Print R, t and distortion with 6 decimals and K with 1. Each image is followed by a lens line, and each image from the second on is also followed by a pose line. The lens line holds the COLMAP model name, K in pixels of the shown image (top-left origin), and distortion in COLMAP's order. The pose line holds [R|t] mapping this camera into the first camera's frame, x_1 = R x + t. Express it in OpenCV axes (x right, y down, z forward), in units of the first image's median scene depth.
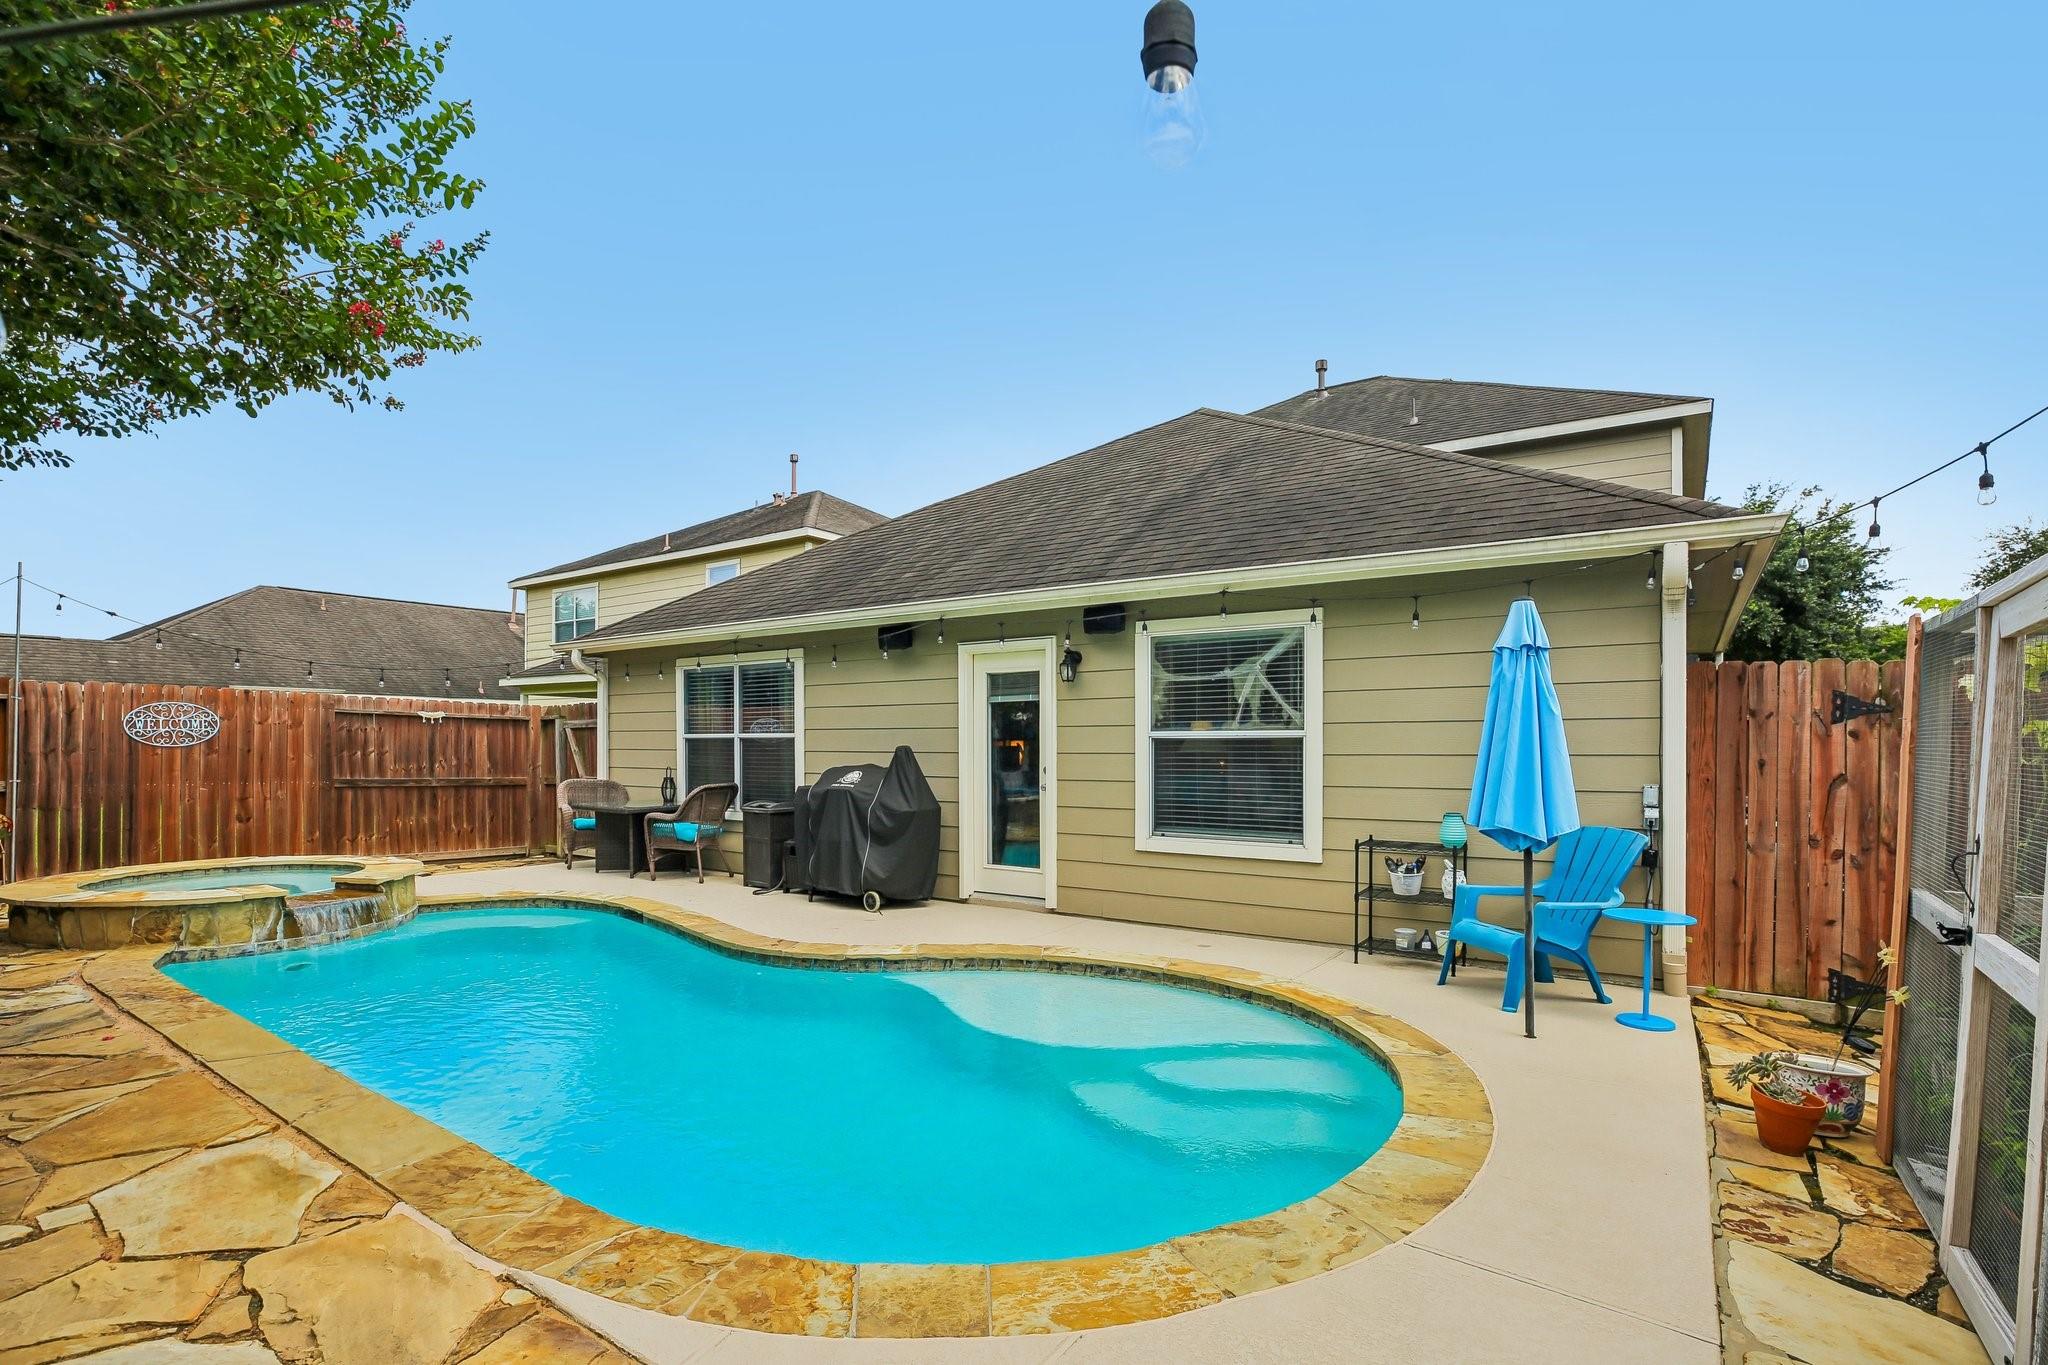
lens RADIAL K [[919.0, 0, 971.1], [0, 919.0, 755.5], [0, 0, 1]] dist [-0.030272, 0.001230]
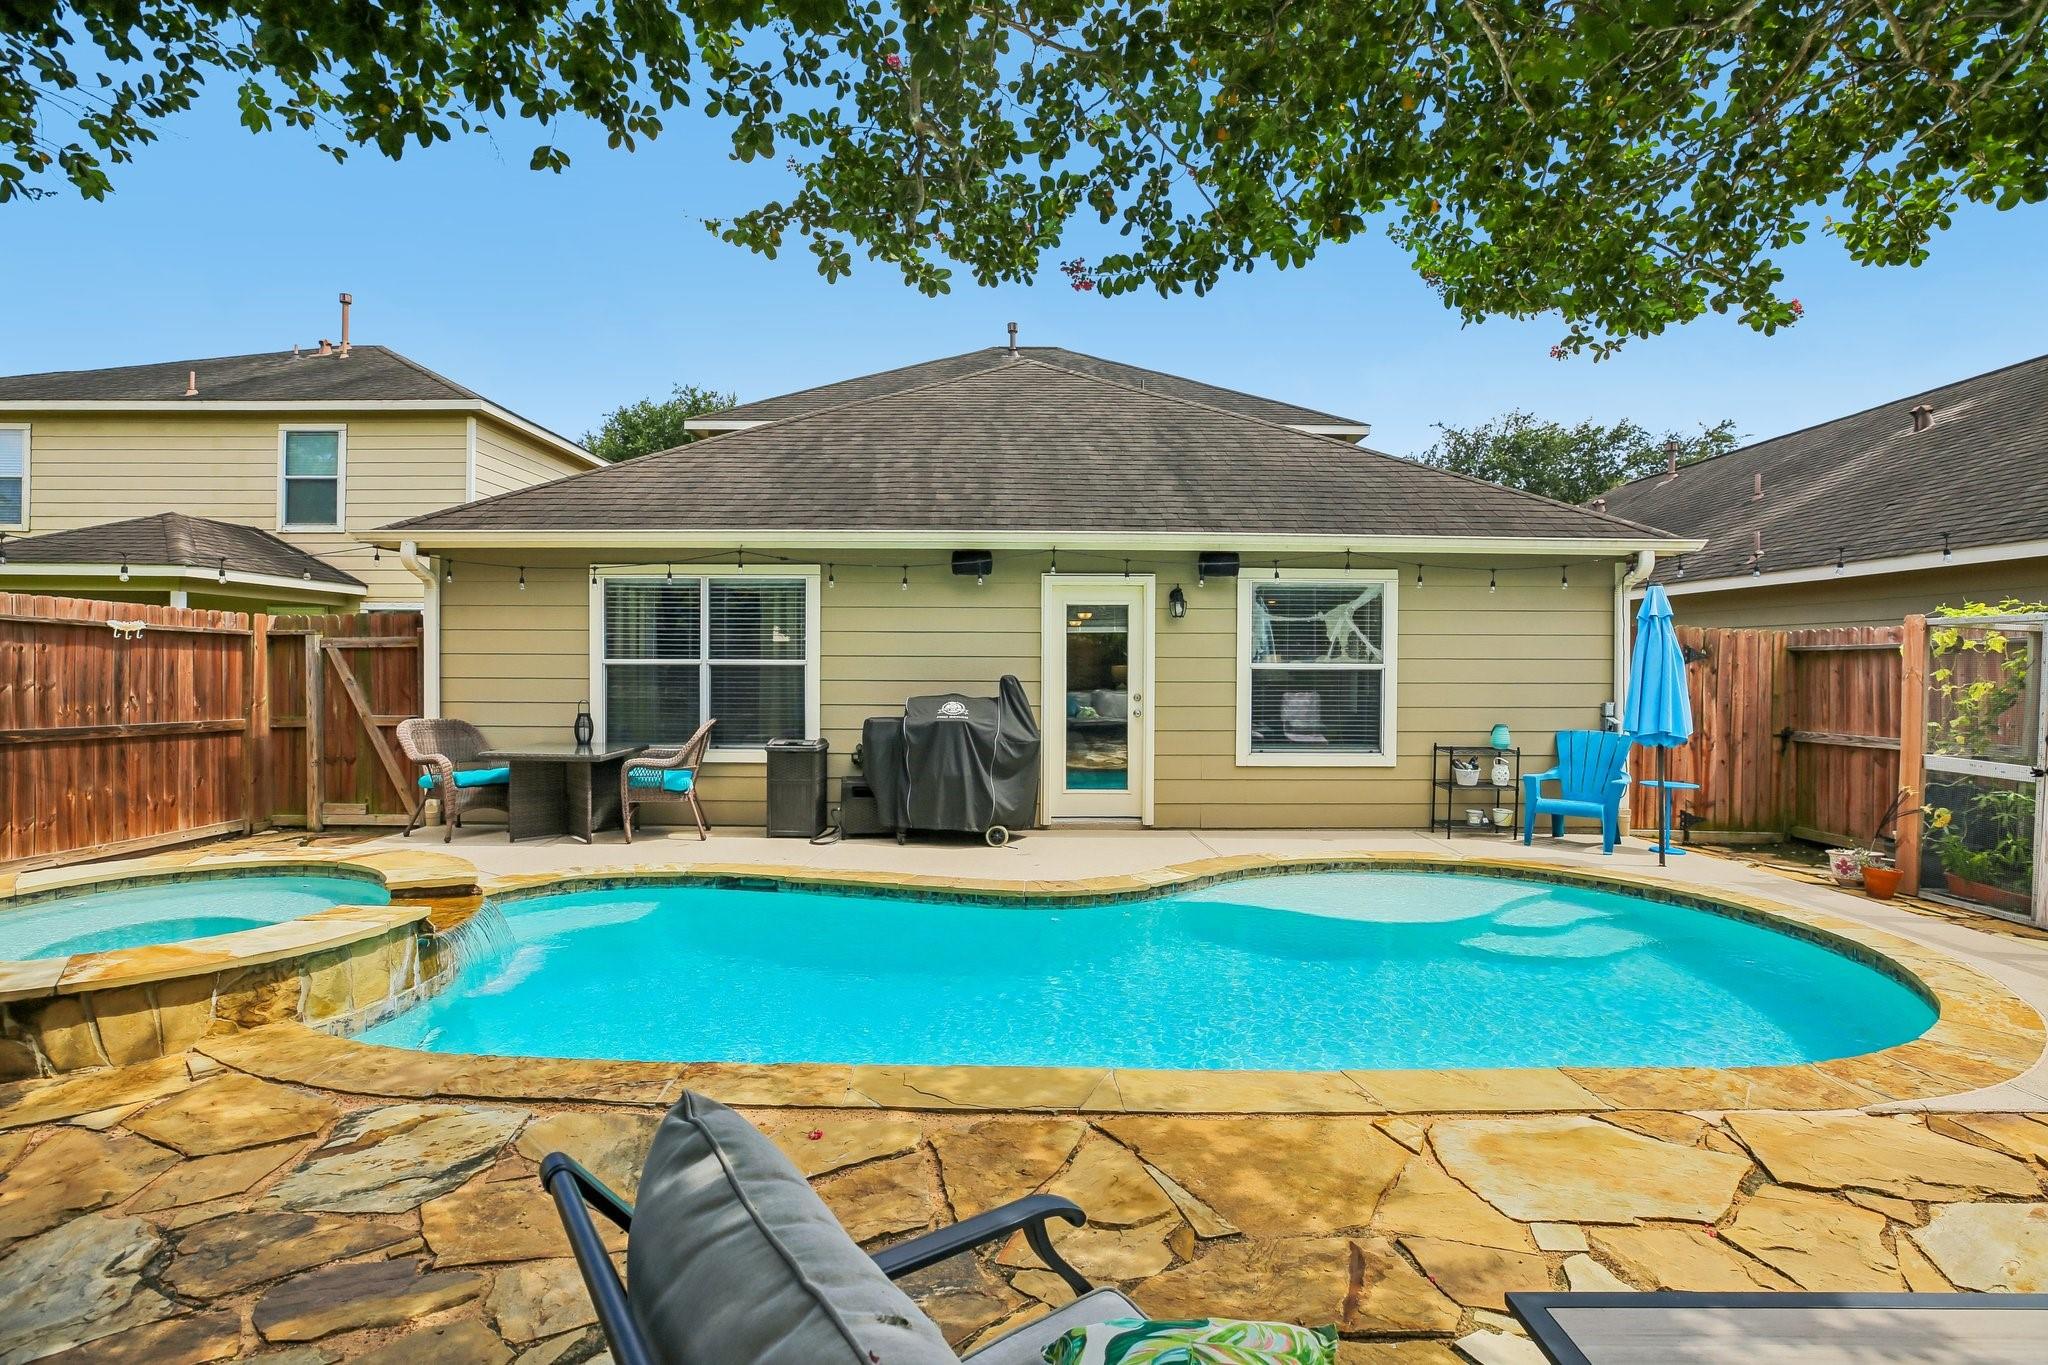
lens RADIAL K [[919.0, 0, 1017.4], [0, 919.0, 681.9], [0, 0, 1]] dist [-0.030272, 0.001230]
pose [[0.824775, -0.007999, 0.565405, -0.641622], [0.003512, 0.999953, 0.009023, -0.013043], [-0.565451, -0.005456, 0.824764, 0.189966]]
